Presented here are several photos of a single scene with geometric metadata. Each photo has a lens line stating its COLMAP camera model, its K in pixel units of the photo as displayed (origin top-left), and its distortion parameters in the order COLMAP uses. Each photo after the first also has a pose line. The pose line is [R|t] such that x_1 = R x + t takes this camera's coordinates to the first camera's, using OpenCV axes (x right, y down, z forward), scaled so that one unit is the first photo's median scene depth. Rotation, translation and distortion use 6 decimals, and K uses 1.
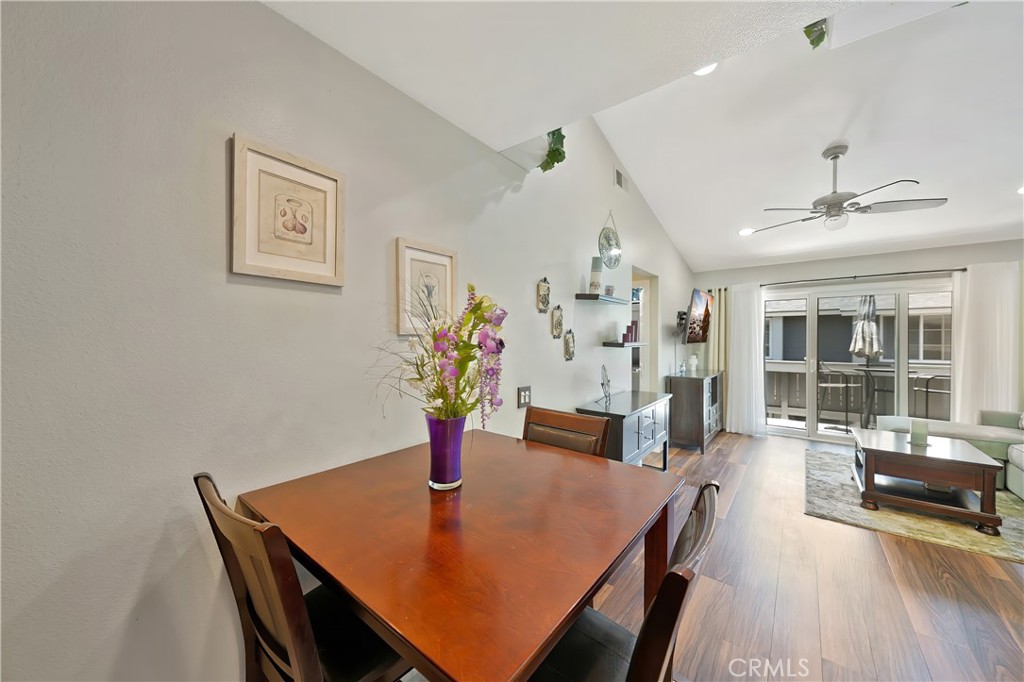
lens RADIAL K [[367.8, 0, 512.6], [0, 367.8, 339.2], [0, 0, 1]] dist [0.016935, -0.005381]
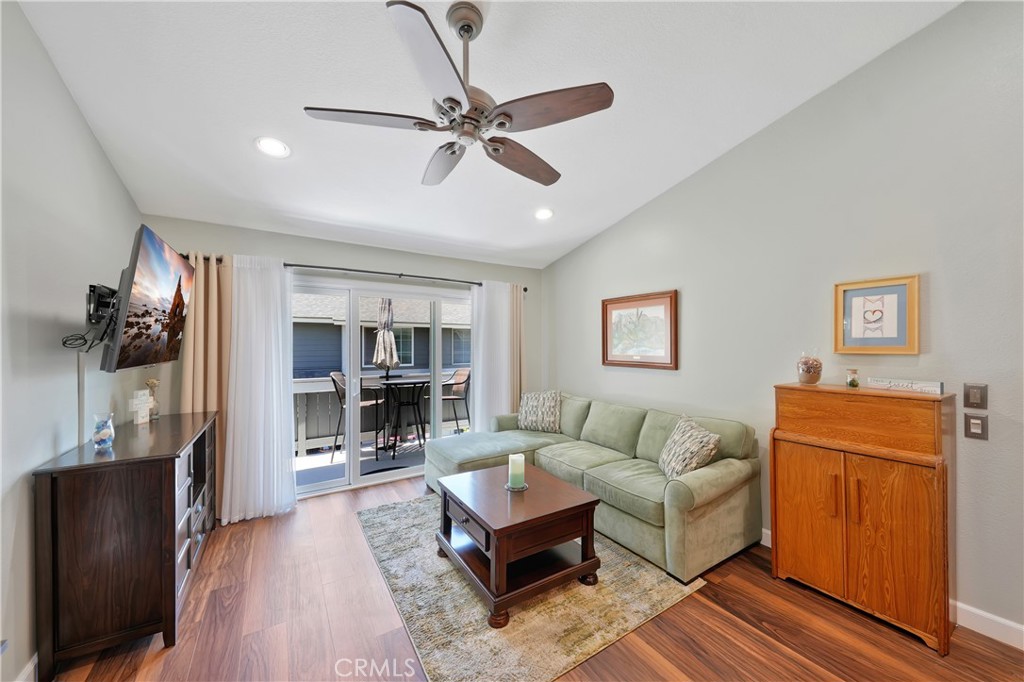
lens RADIAL K [[367.8, 0, 534.4], [0, 367.8, 347.7], [0, 0, 1]] dist [0.016935, -0.005381]
pose [[0.304978, -0.004522, 0.952349, 0.301587], [0.000910, 0.999990, 0.004457, -0.013166], [-0.952359, -0.000493, 0.304979, 0.601661]]
